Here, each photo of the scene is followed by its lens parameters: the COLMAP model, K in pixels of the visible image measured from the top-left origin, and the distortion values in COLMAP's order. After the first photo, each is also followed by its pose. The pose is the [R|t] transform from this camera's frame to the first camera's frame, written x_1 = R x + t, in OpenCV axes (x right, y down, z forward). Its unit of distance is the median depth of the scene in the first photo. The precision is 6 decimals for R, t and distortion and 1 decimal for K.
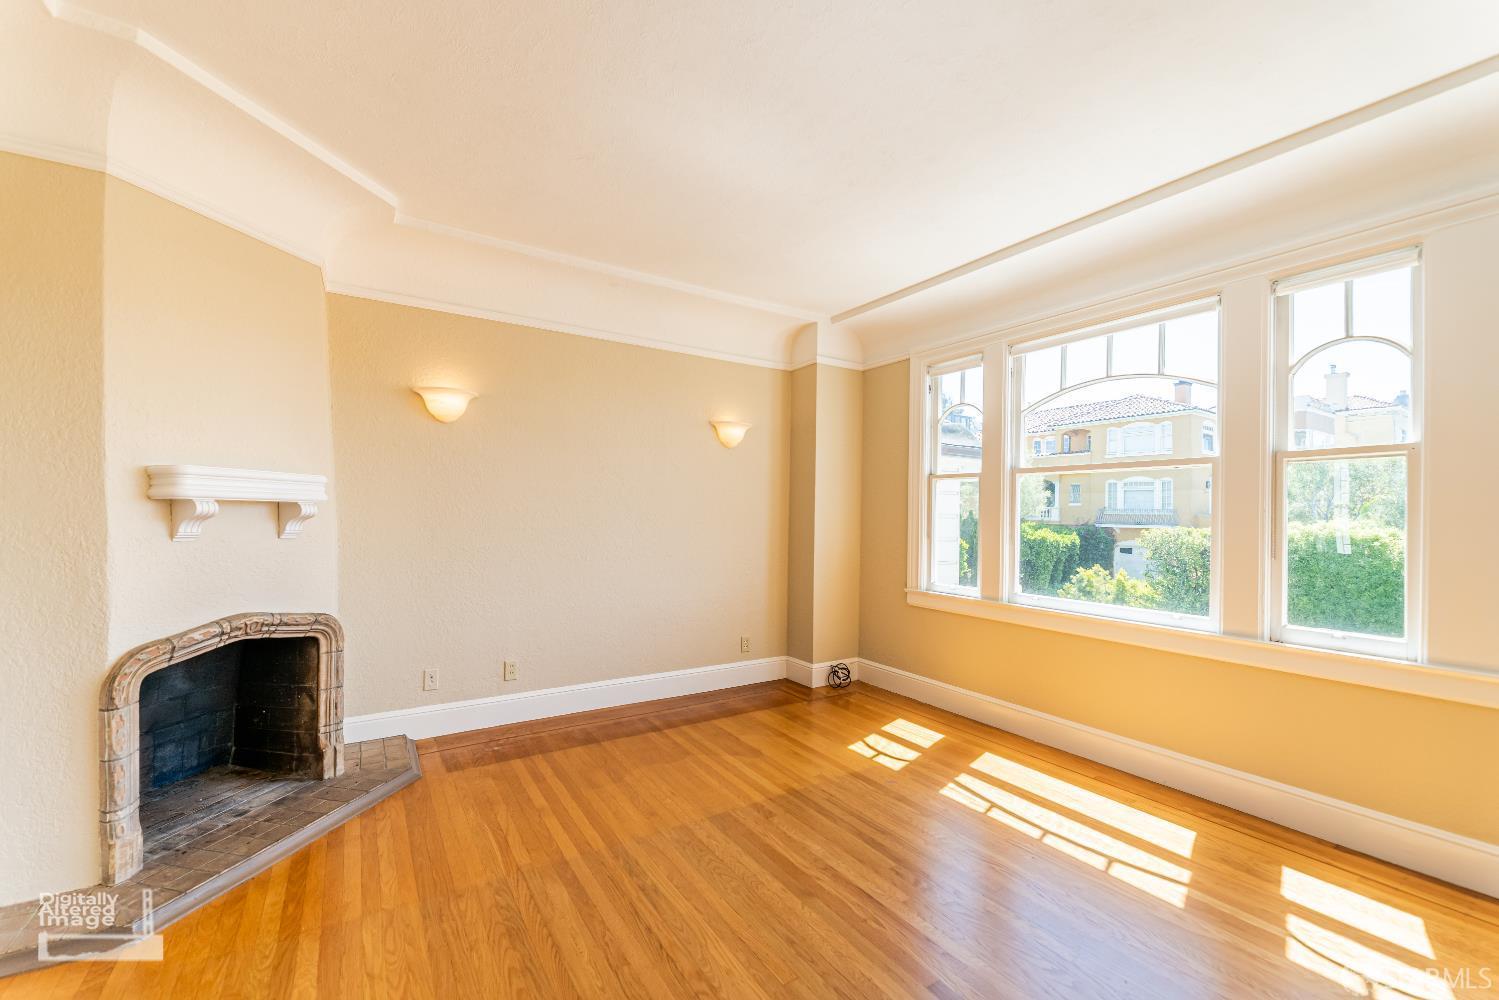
lens RADIAL K [[607.8, 0, 744.6], [0, 607.8, 514.5], [0, 0, 1]] dist [-0.000474, -0.004247]
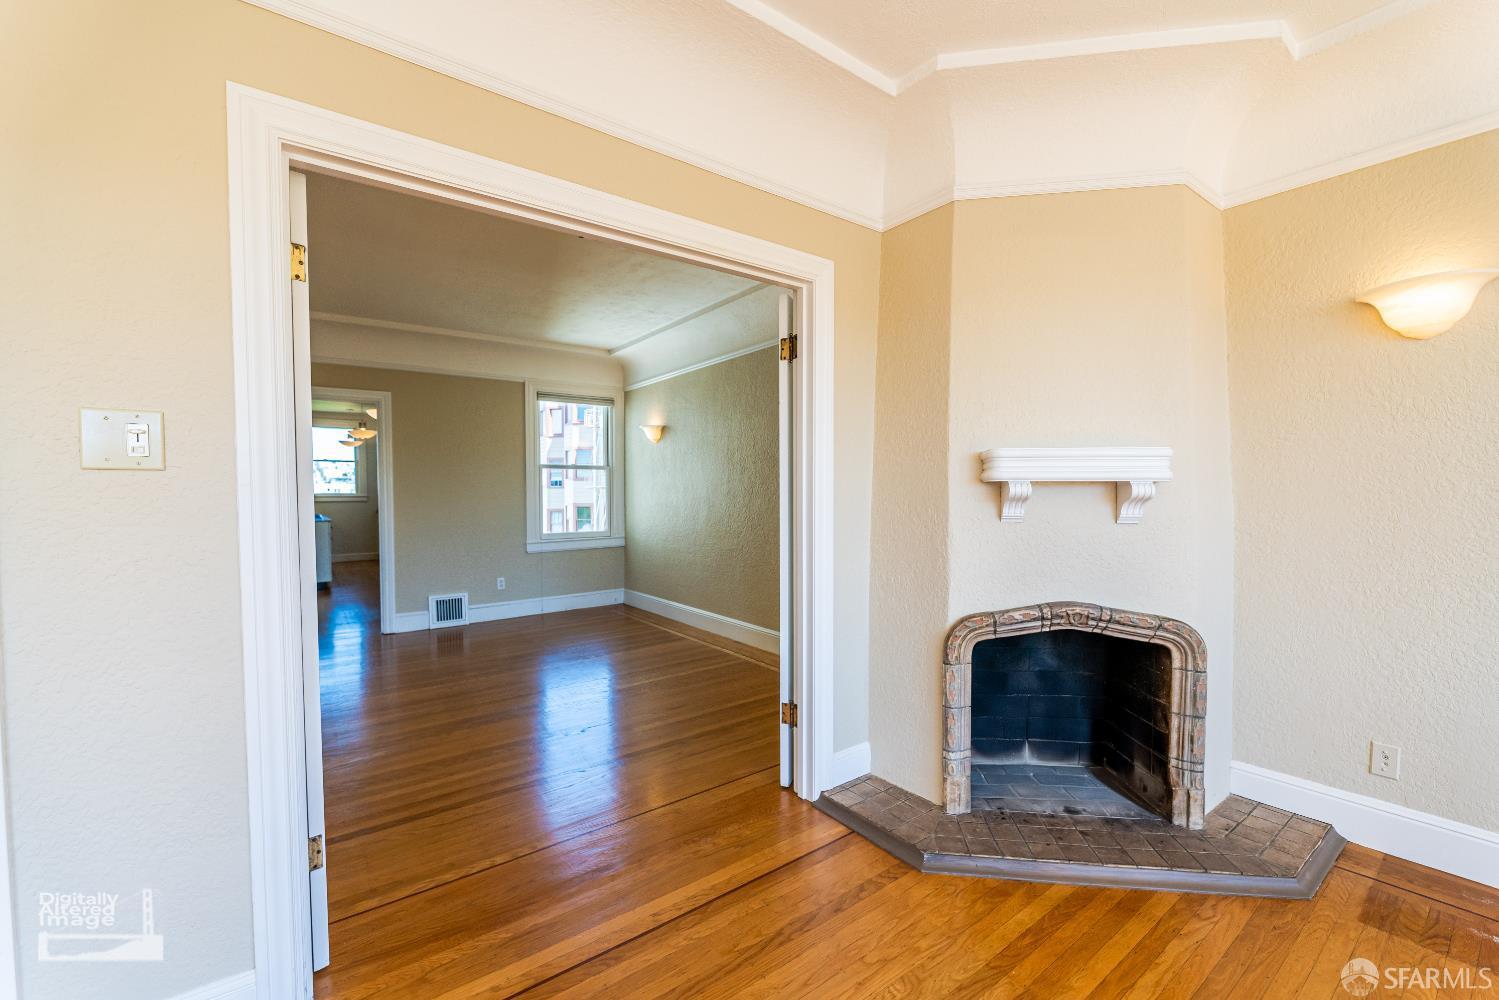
lens RADIAL K [[607.8, 0, 744.6], [0, 607.8, 514.5], [0, 0, 1]] dist [-0.000474, -0.004247]
pose [[0.064061, 0.023780, -0.997663, 0.074691], [0.003290, 0.999706, 0.024040, 0.003960], [0.997941, -0.004823, 0.063964, 0.430798]]
